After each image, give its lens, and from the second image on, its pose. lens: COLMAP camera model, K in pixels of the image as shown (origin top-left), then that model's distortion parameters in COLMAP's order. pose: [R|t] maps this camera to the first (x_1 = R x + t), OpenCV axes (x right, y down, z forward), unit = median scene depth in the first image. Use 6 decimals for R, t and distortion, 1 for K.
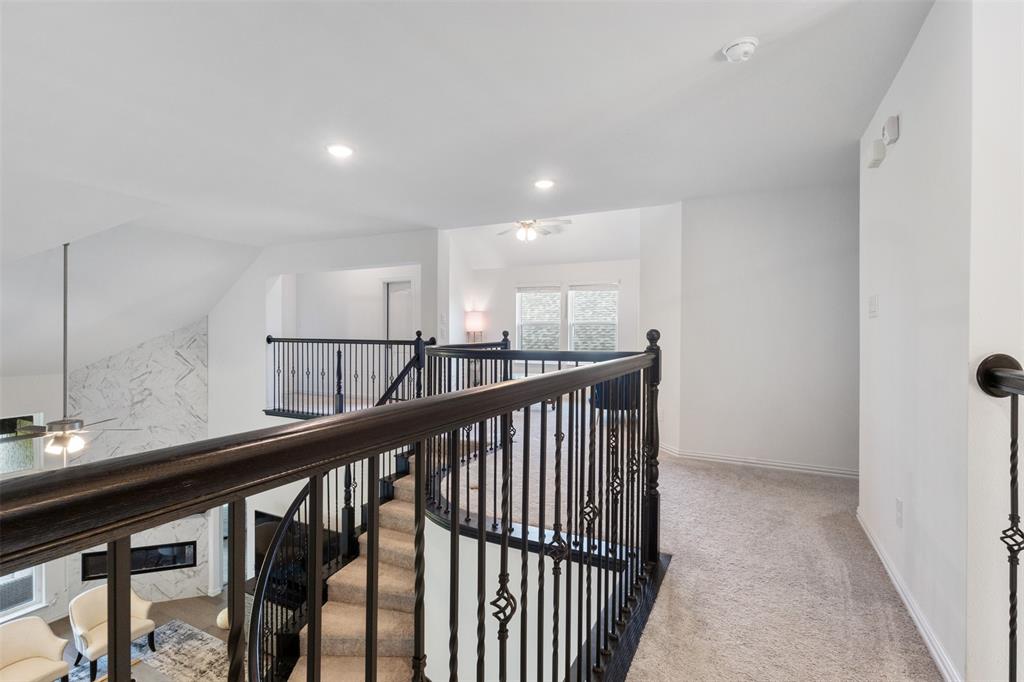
lens RADIAL K [[477.7, 0, 509.8], [0, 477.7, 337.1], [0, 0, 1]] dist [0.000766, 0.000082]
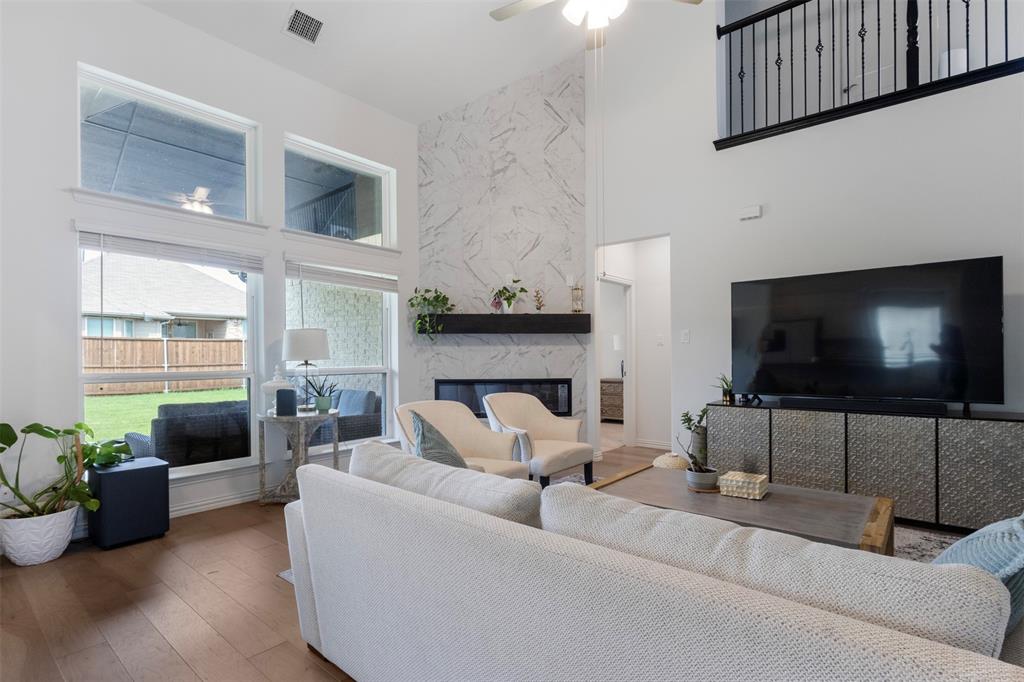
lens RADIAL K [[503.1, 0, 510.1], [0, 503.1, 352.3], [0, 0, 1]] dist [-0.002382, 0.000044]
pose [[0.974009, -0.014612, -0.226036, -0.596284], [0.010855, 0.999782, -0.017854, 0.413016], [0.226248, 0.014936, 0.973955, 0.287453]]
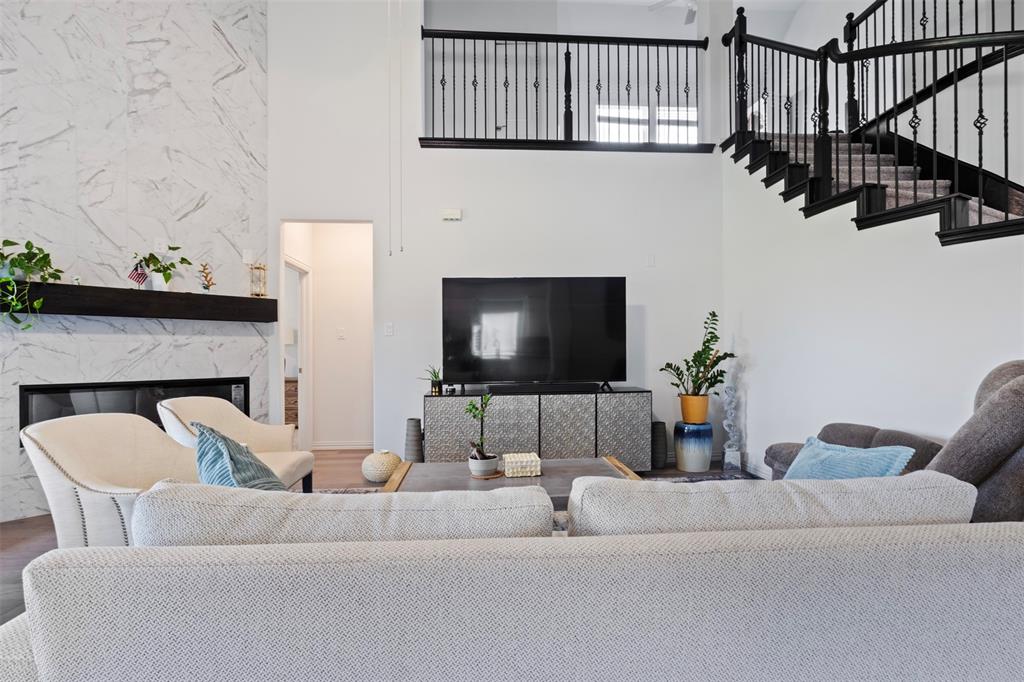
lens RADIAL K [[503.1, 0, 510.1], [0, 503.1, 352.3], [0, 0, 1]] dist [-0.002382, 0.000044]
pose [[0.856202, -0.014995, 0.516424, -0.720045], [0.019679, 0.999800, -0.003596, 0.418207], [-0.516267, 0.013241, 0.856326, 0.348509]]
